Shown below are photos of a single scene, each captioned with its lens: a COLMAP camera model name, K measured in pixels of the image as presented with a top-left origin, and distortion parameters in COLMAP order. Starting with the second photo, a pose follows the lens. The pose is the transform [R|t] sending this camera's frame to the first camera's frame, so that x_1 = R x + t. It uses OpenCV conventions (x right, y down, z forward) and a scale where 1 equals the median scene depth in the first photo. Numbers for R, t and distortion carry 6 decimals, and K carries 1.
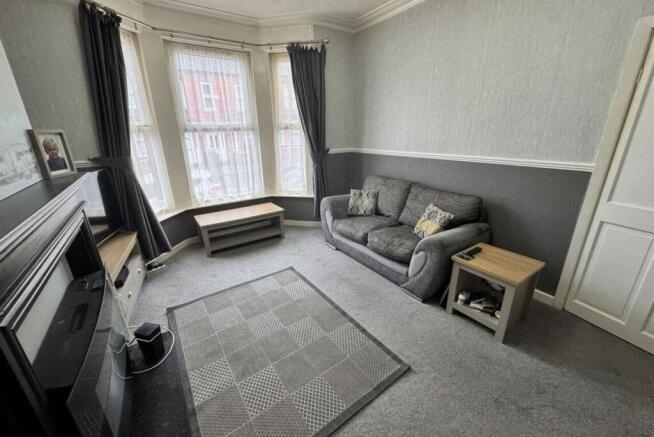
lens RADIAL K [[260.0, 0, 327.3], [0, 260.0, 217.3], [0, 0, 1]] dist [0.001653, 0.000032]
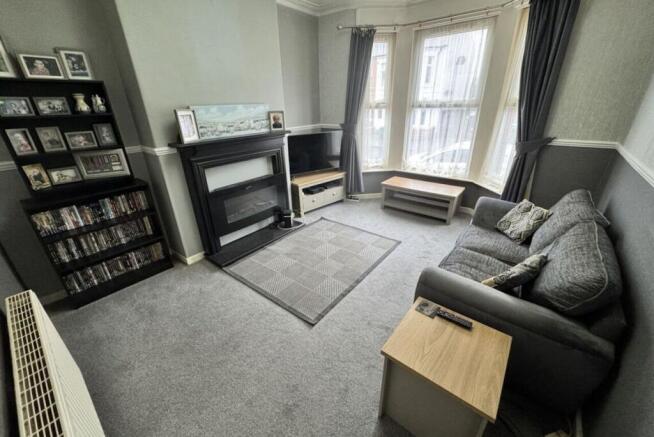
lens RADIAL K [[260.0, 0, 326.7], [0, 260.0, 217.6], [0, 0, 1]] dist [0.001653, 0.000032]
pose [[0.273782, 0.397882, -0.875633, 0.677818], [-0.292508, 0.901739, 0.318286, -0.151080], [0.916233, 0.168989, 0.363264, 0.311186]]
